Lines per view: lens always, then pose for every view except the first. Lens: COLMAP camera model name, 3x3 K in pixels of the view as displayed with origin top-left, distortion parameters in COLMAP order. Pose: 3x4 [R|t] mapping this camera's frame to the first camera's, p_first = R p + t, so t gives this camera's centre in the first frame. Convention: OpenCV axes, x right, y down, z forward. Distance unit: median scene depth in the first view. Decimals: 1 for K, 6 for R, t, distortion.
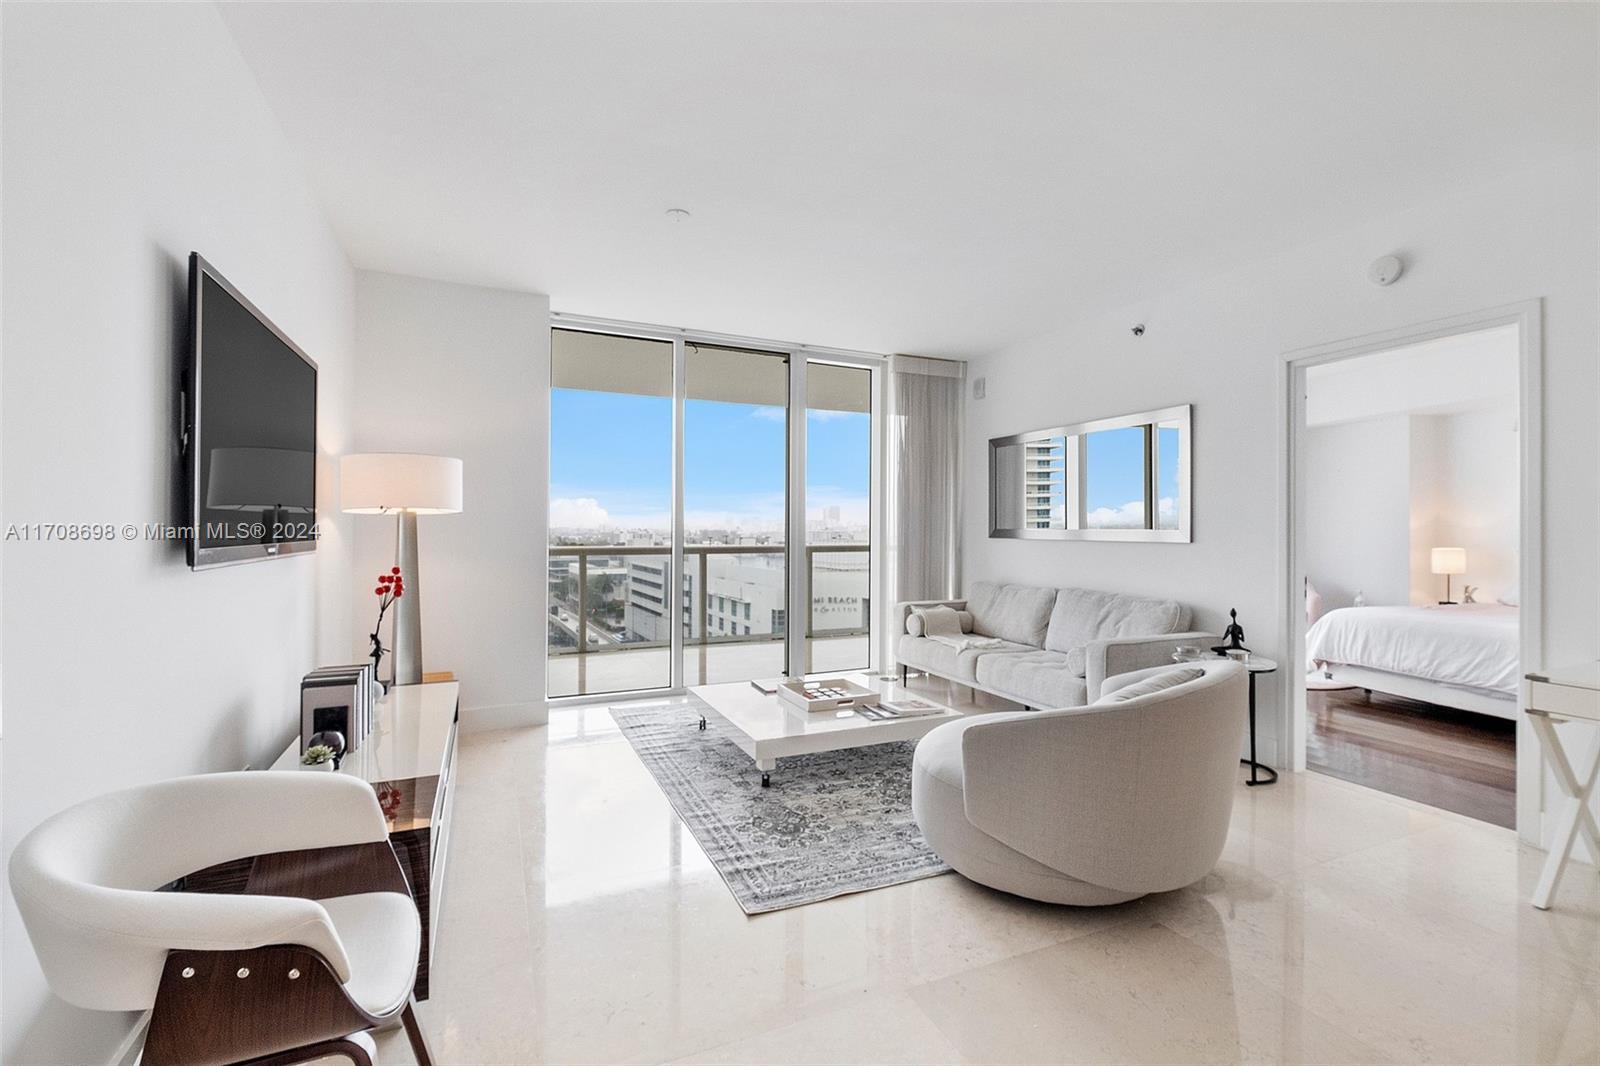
lens RADIAL K [[703.9, 0, 800.0], [0, 703.9, 533.0], [0, 0, 1]] dist [-0.016037, -0.000191]
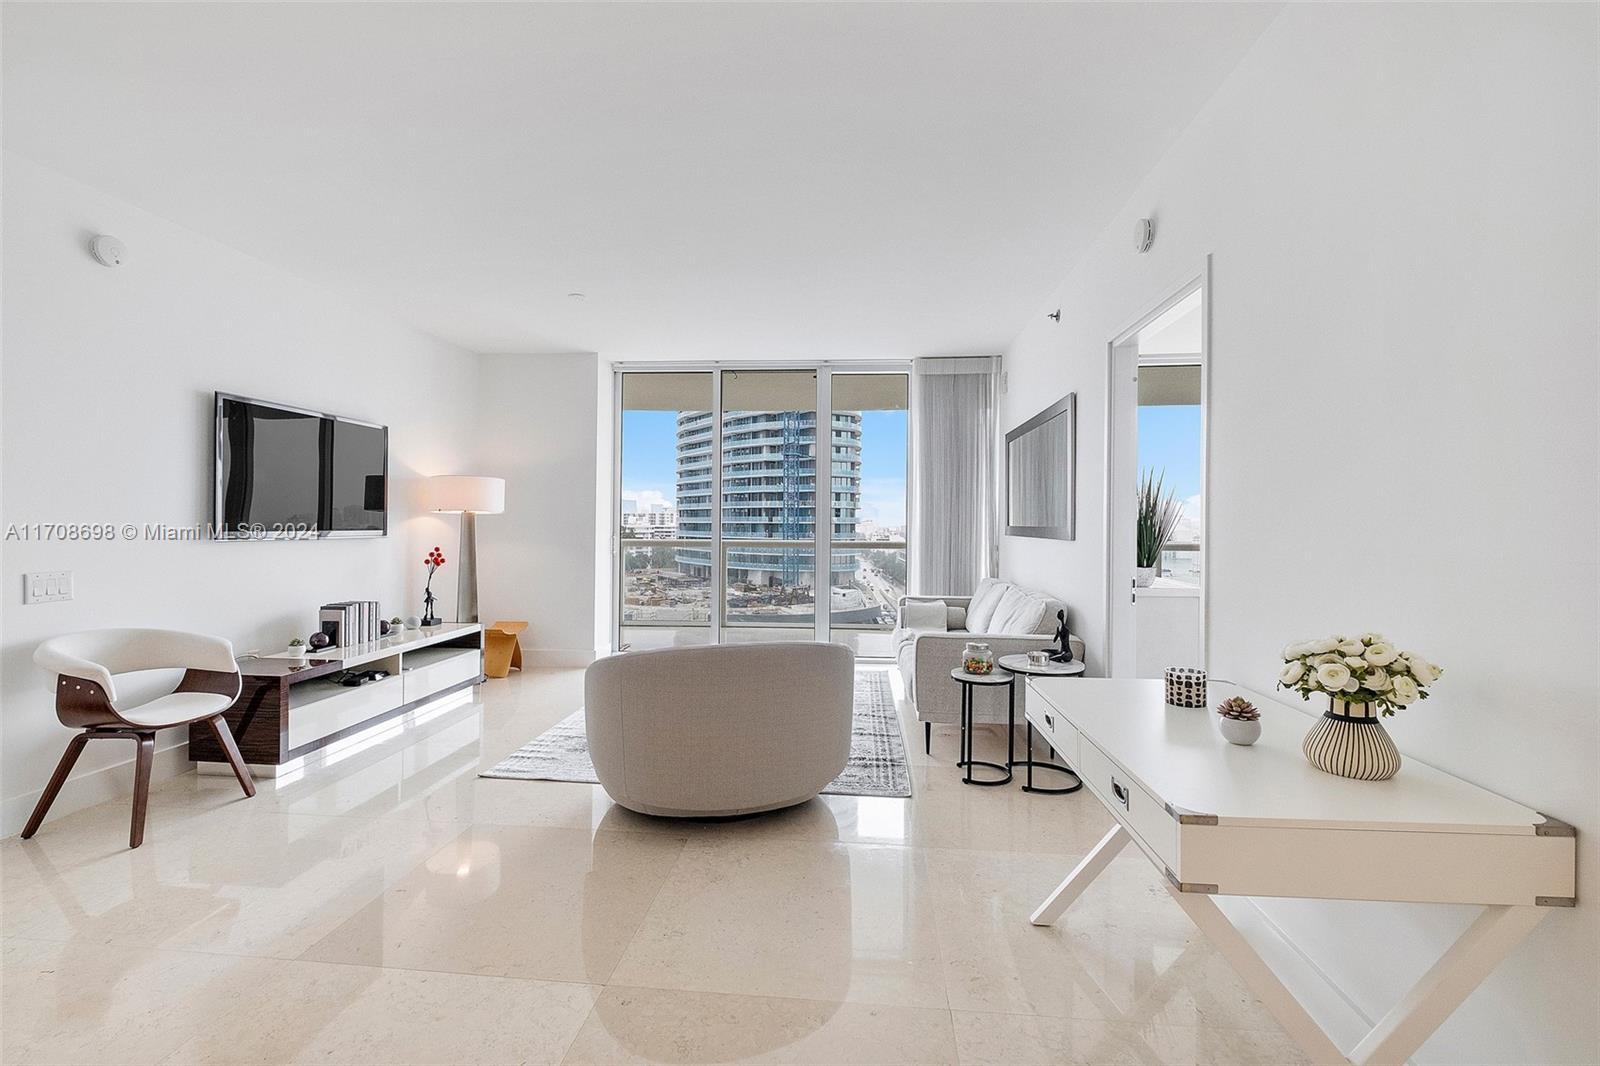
lens RADIAL K [[701.0, 0, 793.0], [0, 701.0, 528.4], [0, 0, 1]] dist [-0.004407, -0.000280]
pose [[0.873683, 0.006114, -0.486458, 0.477718], [-0.006936, 0.999976, 0.000111, 0.000358], [0.486446, 0.003277, 0.873704, -0.000808]]
